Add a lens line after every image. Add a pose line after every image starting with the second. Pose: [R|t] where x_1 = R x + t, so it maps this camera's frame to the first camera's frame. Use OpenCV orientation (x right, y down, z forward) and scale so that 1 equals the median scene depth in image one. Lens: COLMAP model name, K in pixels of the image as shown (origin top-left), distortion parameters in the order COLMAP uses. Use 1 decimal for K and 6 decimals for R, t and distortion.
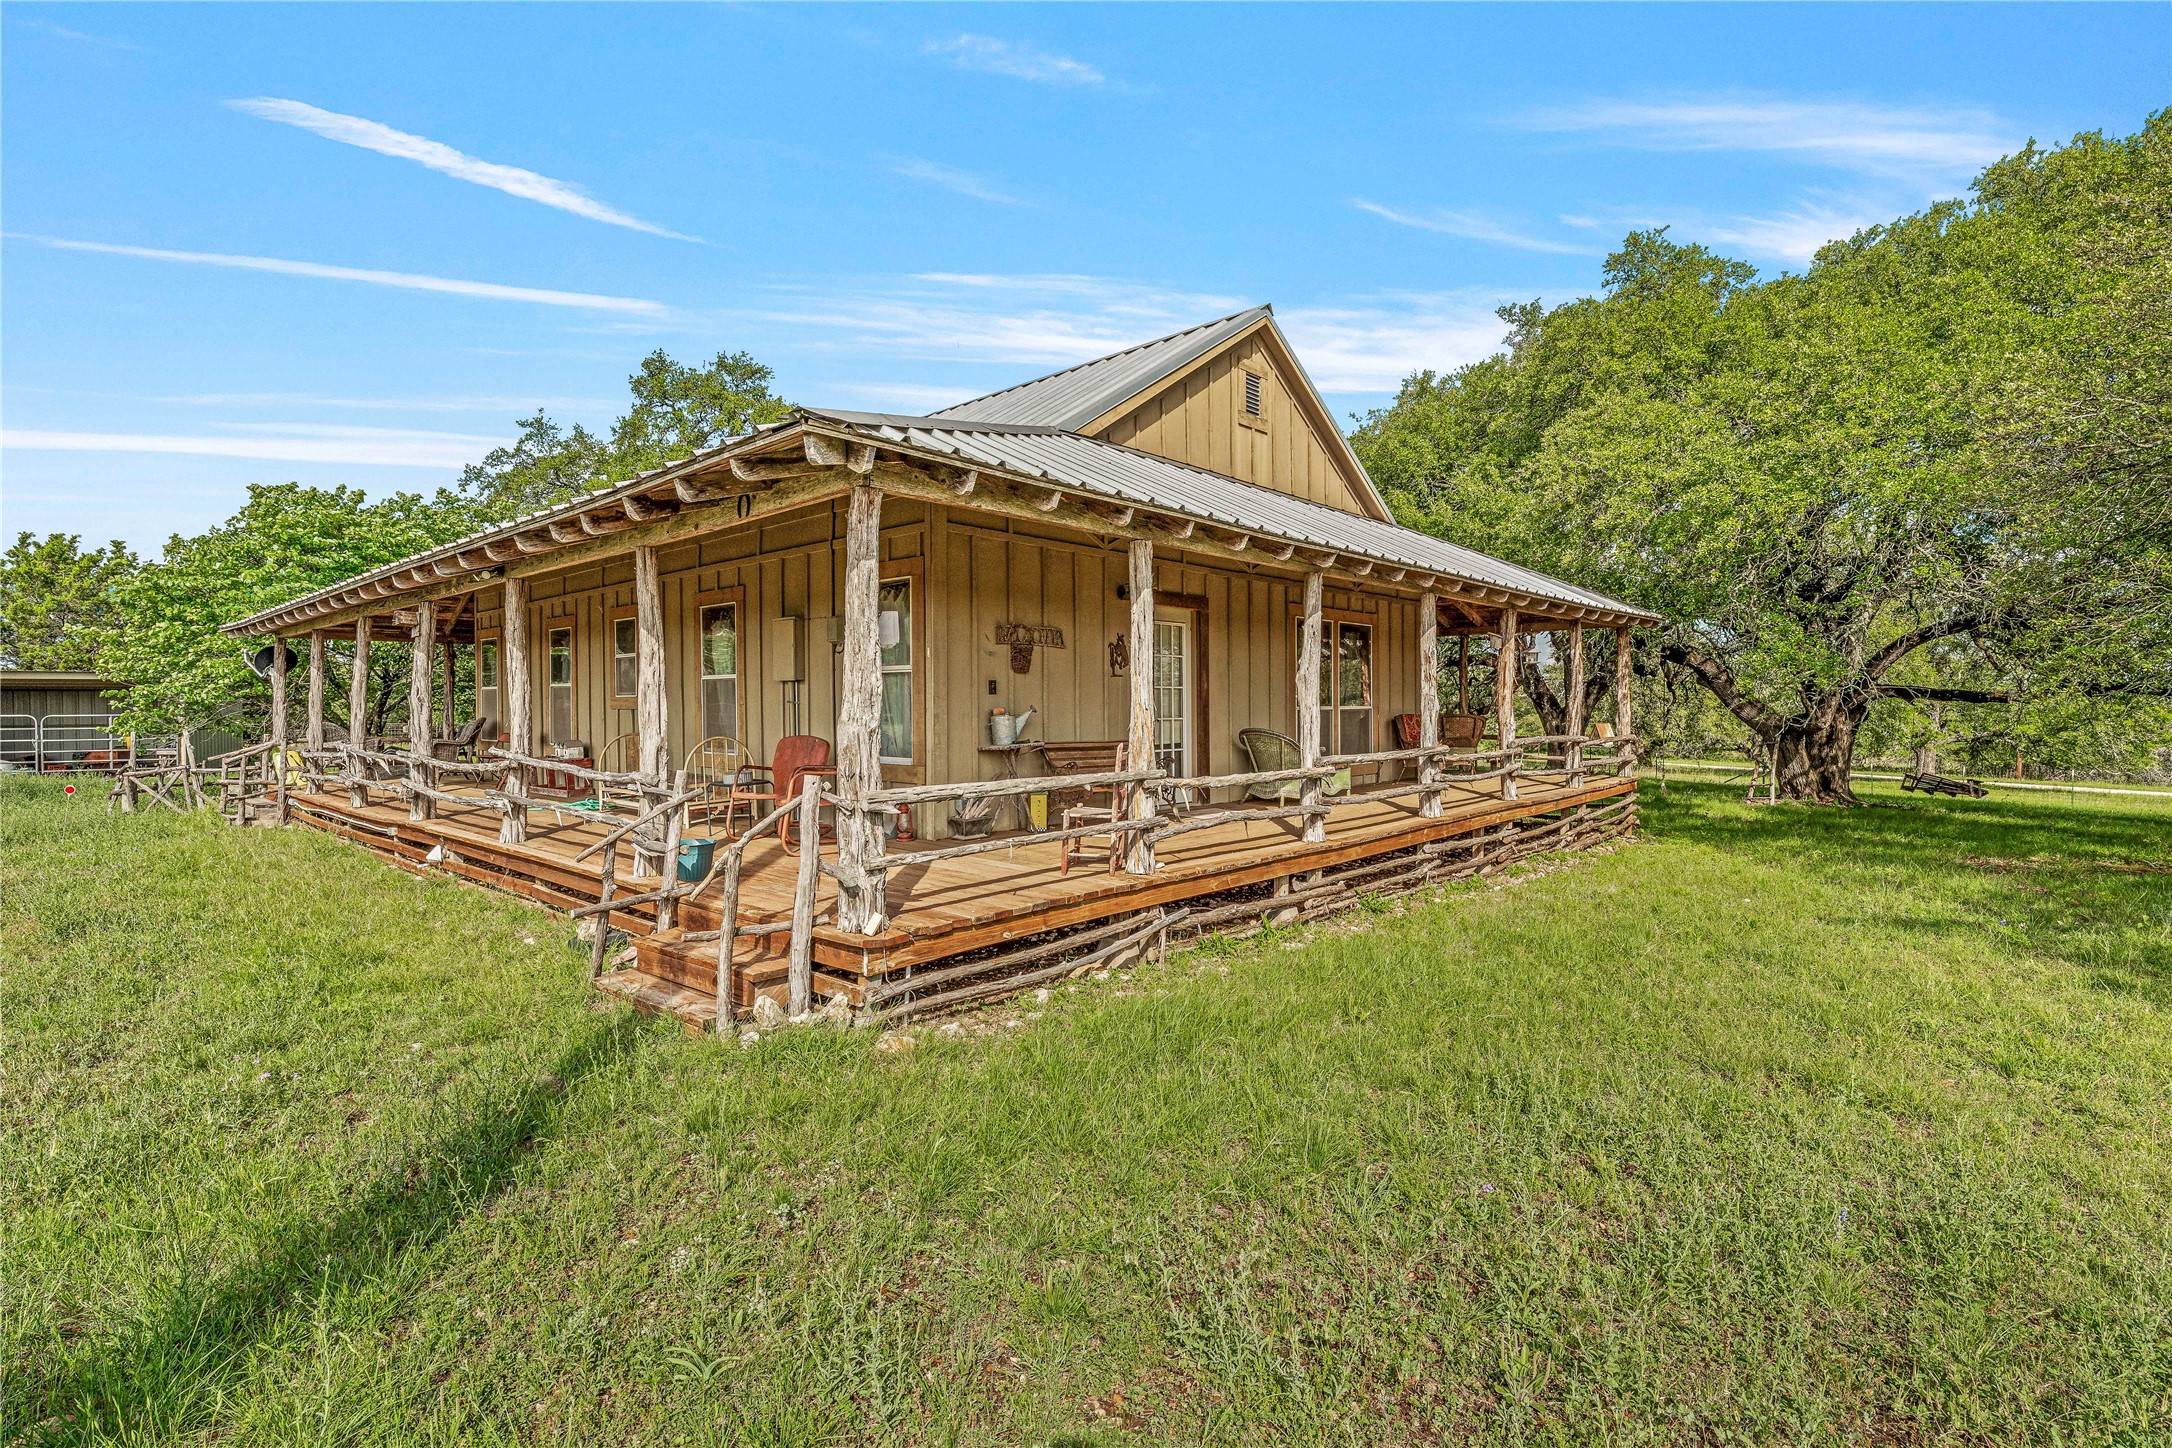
lens RADIAL K [[997.3, 0, 1080.7], [0, 997.3, 718.0], [0, 0, 1]] dist [0.002342, 0.000192]
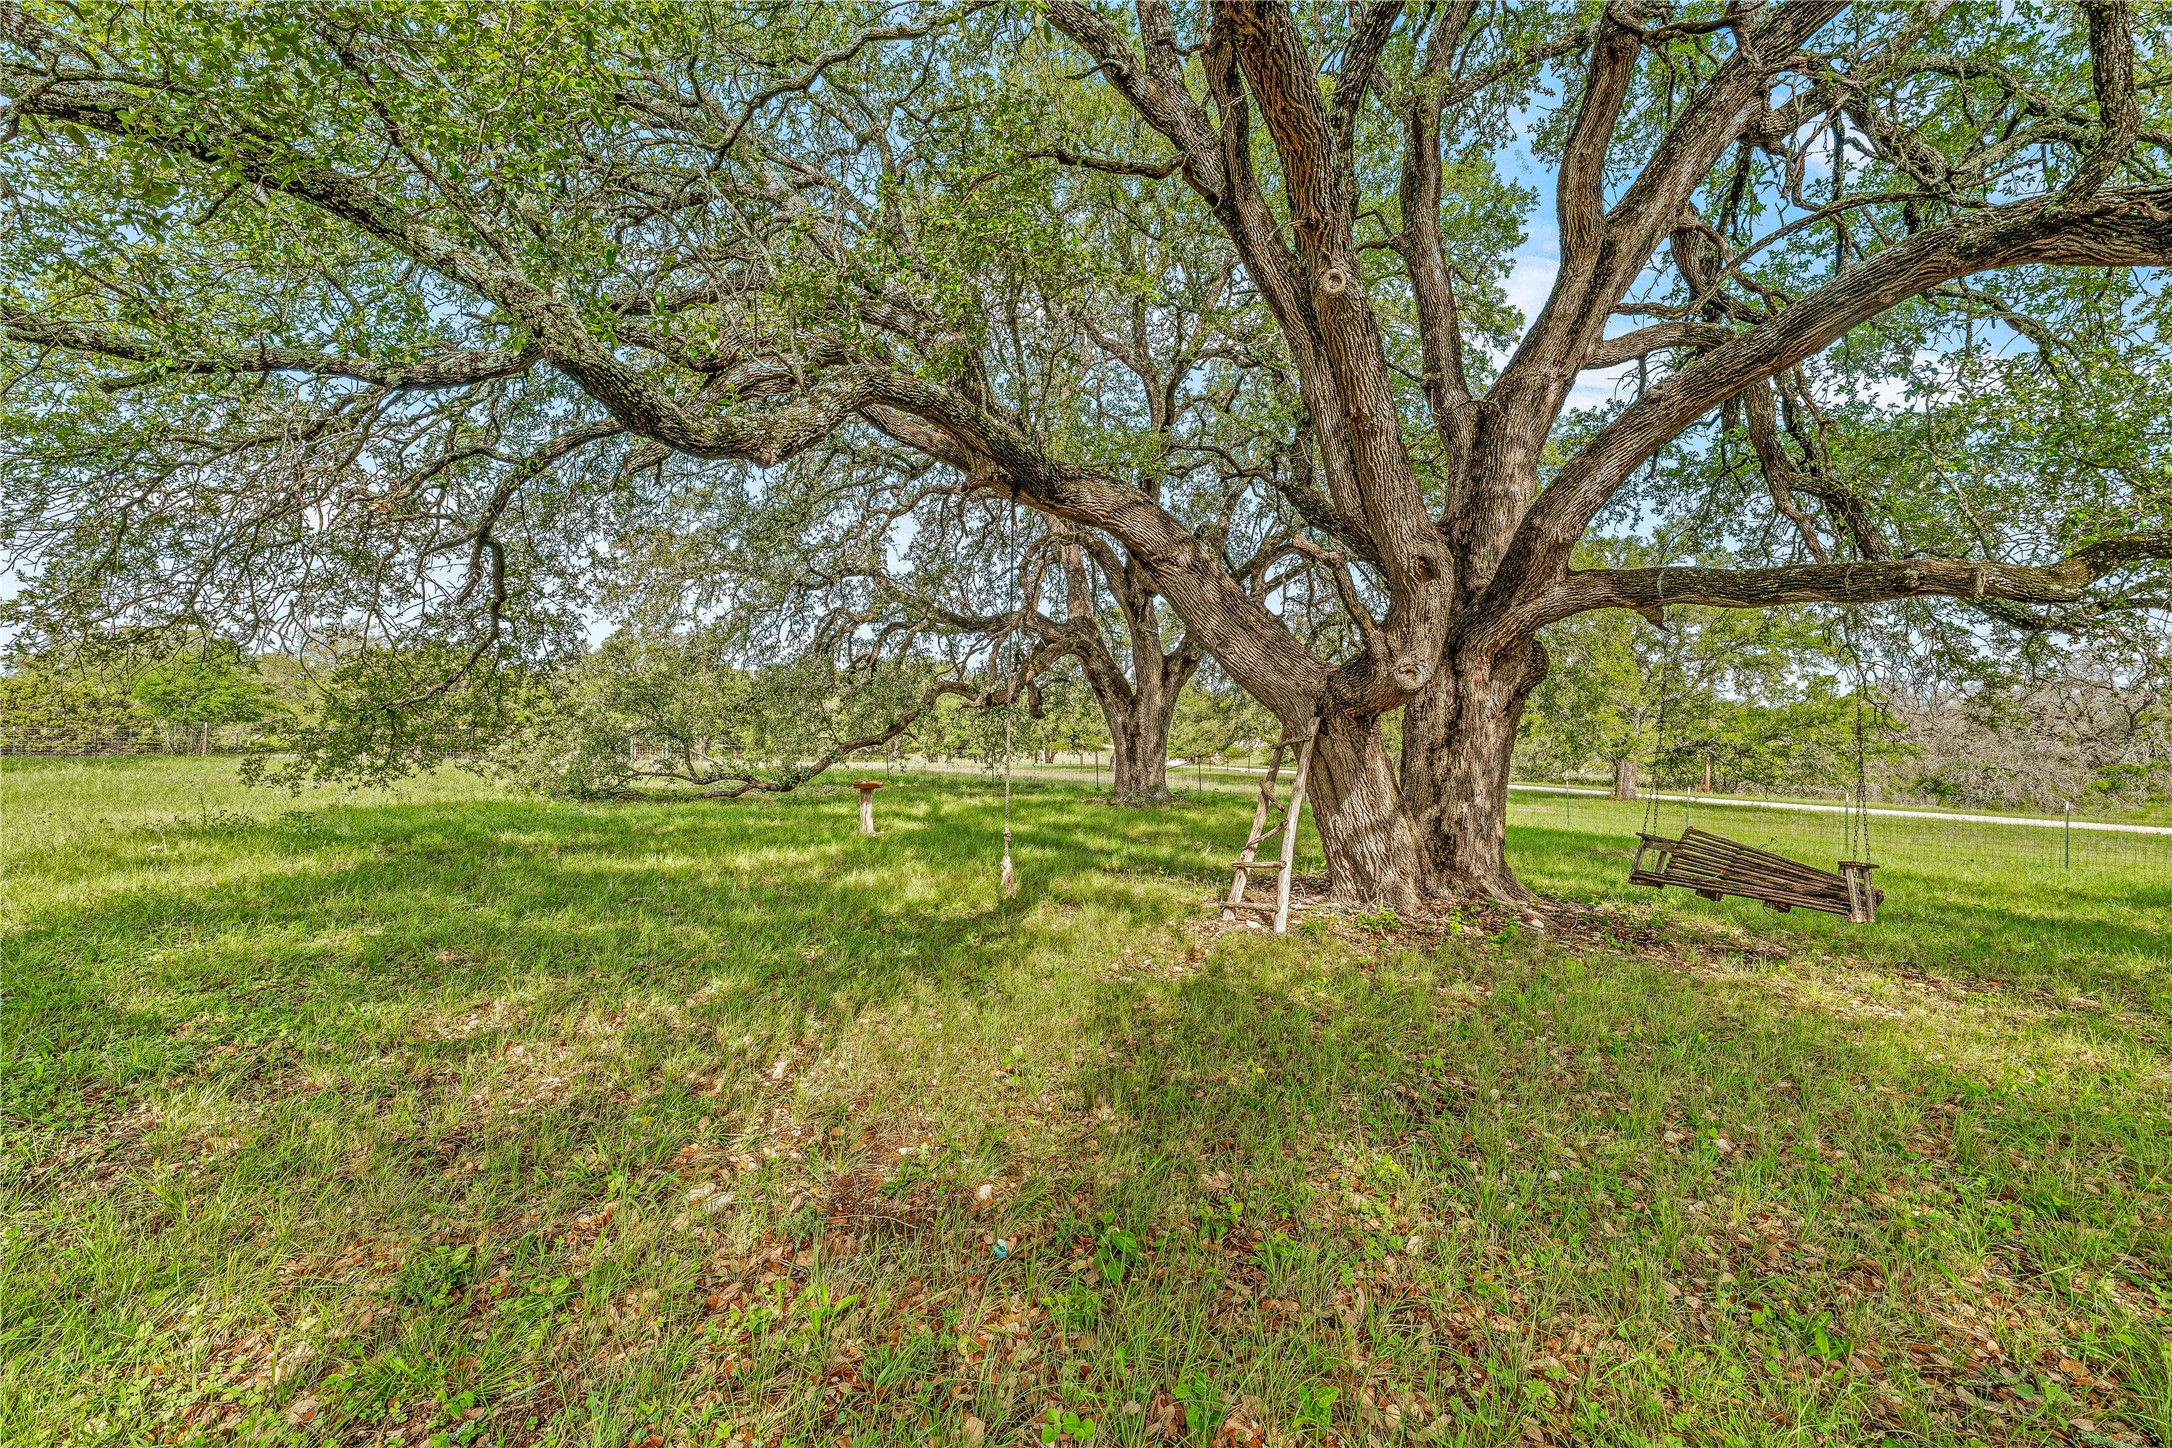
lens RADIAL K [[934.5, 0, 1091.0], [0, 934.5, 728.7], [0, 0, 1]] dist [-0.000556, -0.000012]
pose [[0.981560, 0.002516, 0.191137, 0.551313], [-0.000820, 0.999960, -0.008952, 0.023704], [-0.191152, 0.008630, 0.981523, 0.683652]]
